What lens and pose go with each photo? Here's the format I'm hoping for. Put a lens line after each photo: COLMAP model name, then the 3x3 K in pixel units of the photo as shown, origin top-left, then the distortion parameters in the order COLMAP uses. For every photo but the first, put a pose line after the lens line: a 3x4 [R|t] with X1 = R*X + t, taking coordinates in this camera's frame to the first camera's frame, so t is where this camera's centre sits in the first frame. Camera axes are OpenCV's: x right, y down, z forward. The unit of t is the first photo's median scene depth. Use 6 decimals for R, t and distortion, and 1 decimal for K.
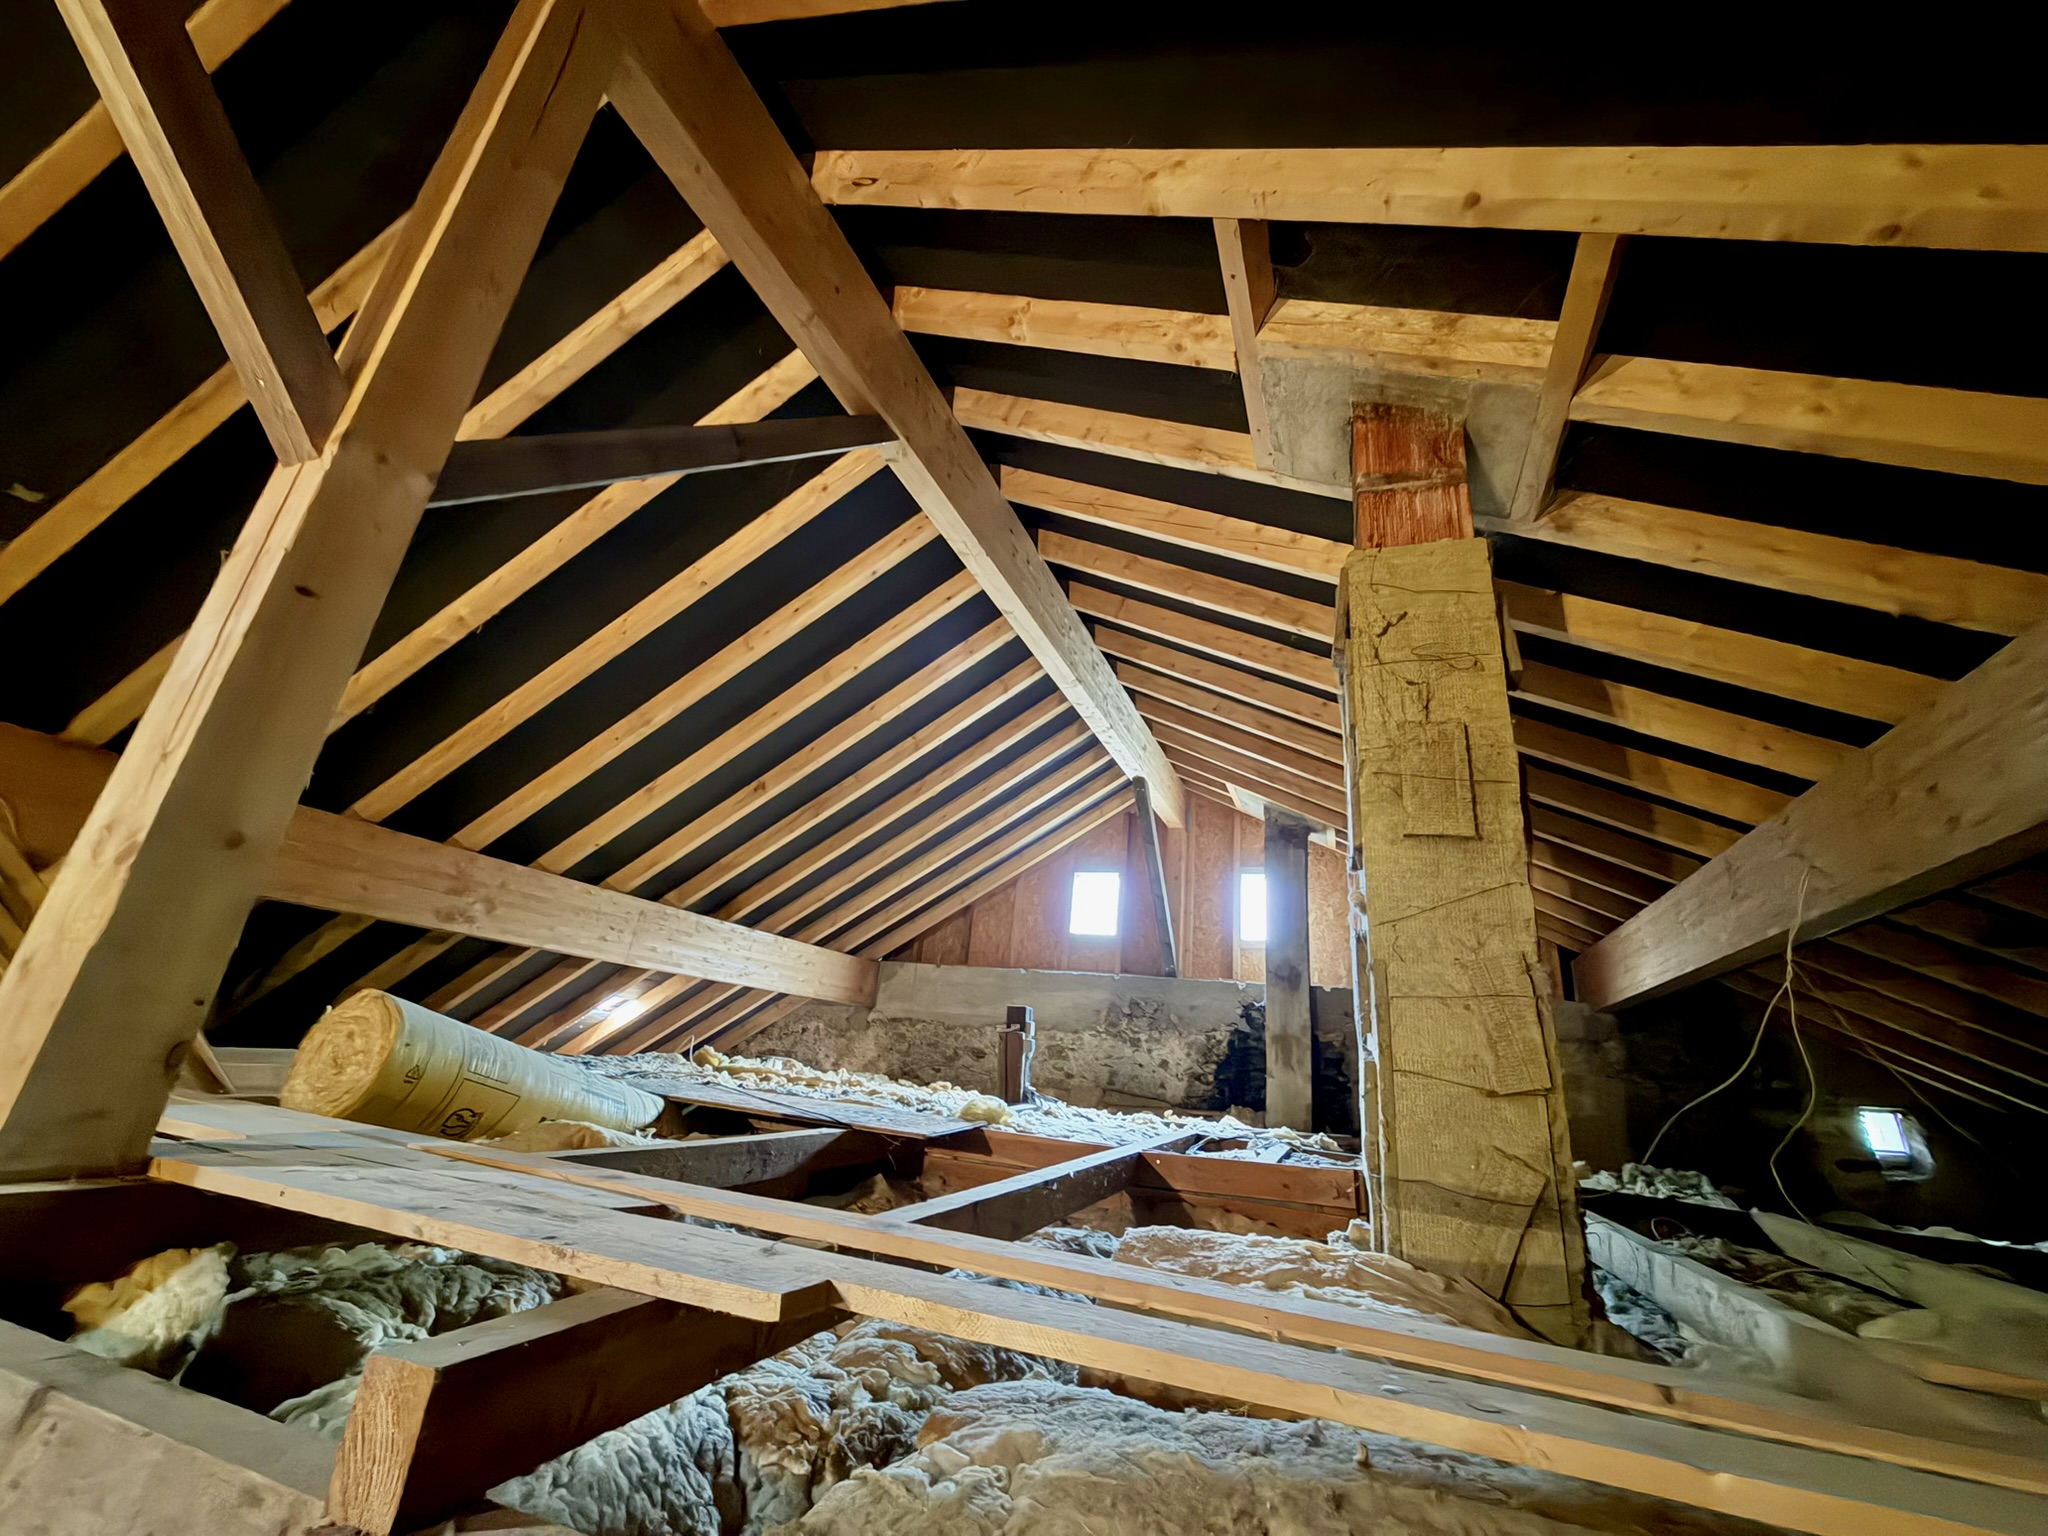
lens RADIAL K [[818.5, 0, 1017.4], [0, 818.5, 770.2], [0, 0, 1]] dist [-0.002135, 0.000336]
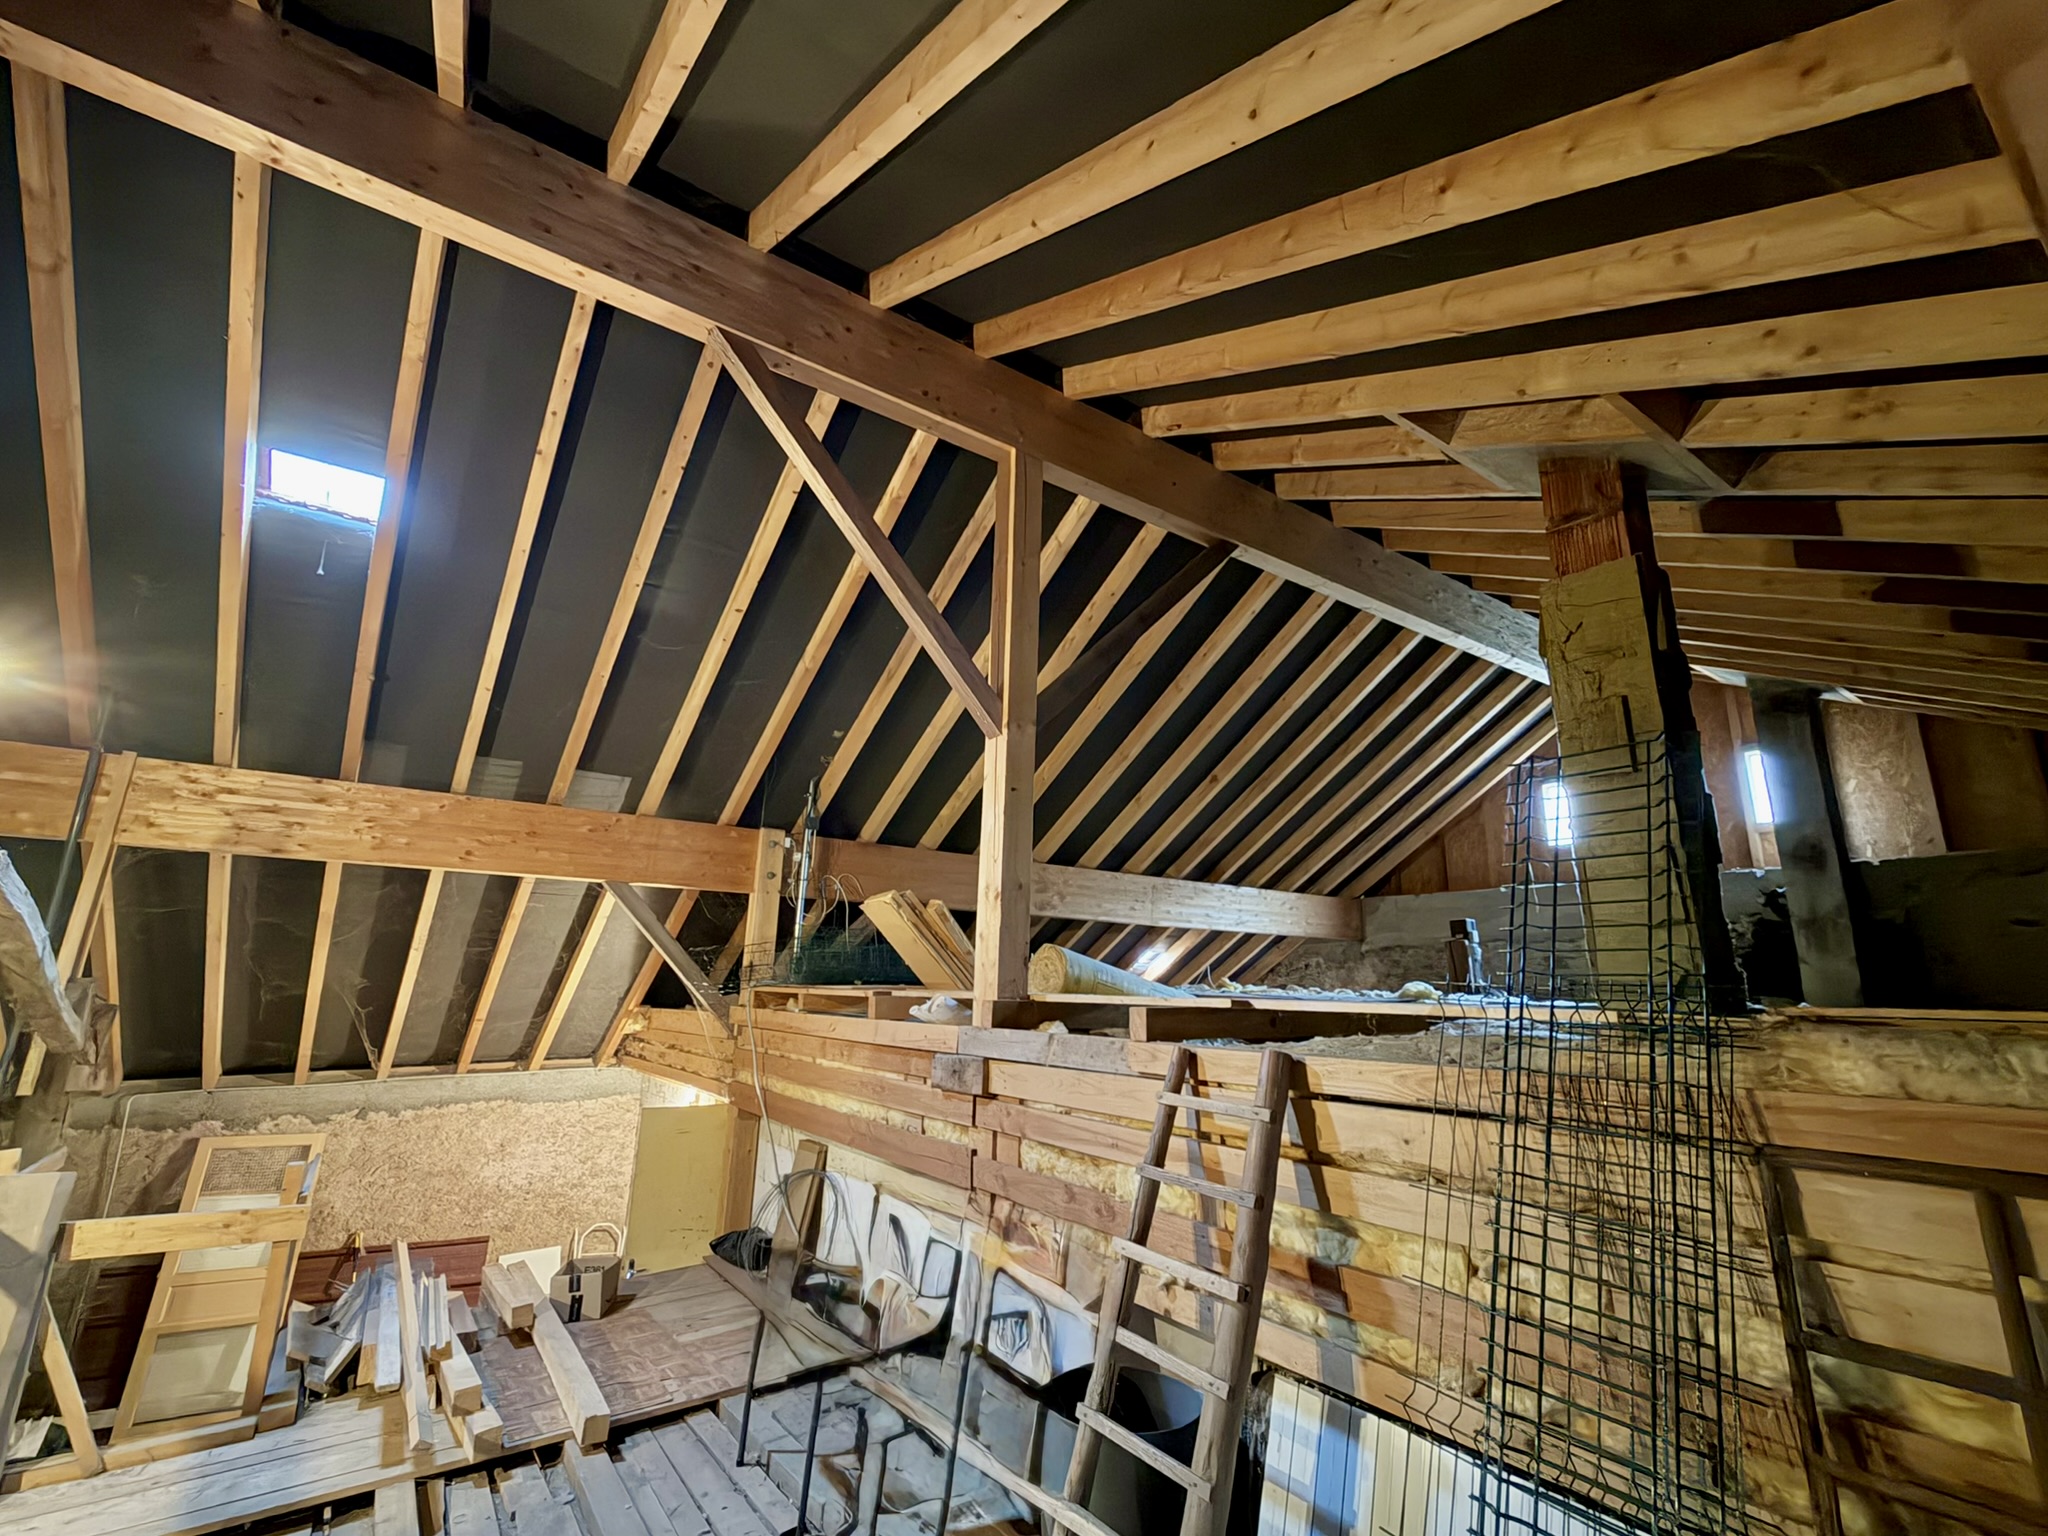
lens RADIAL K [[818.5, 0, 1017.4], [0, 818.5, 770.2], [0, 0, 1]] dist [-0.002135, 0.000336]
pose [[0.824328, -0.212979, -0.524521, 0.092112], [0.241836, 0.970218, -0.013886, -0.041730], [0.511857, -0.115401, 0.851284, -0.212999]]
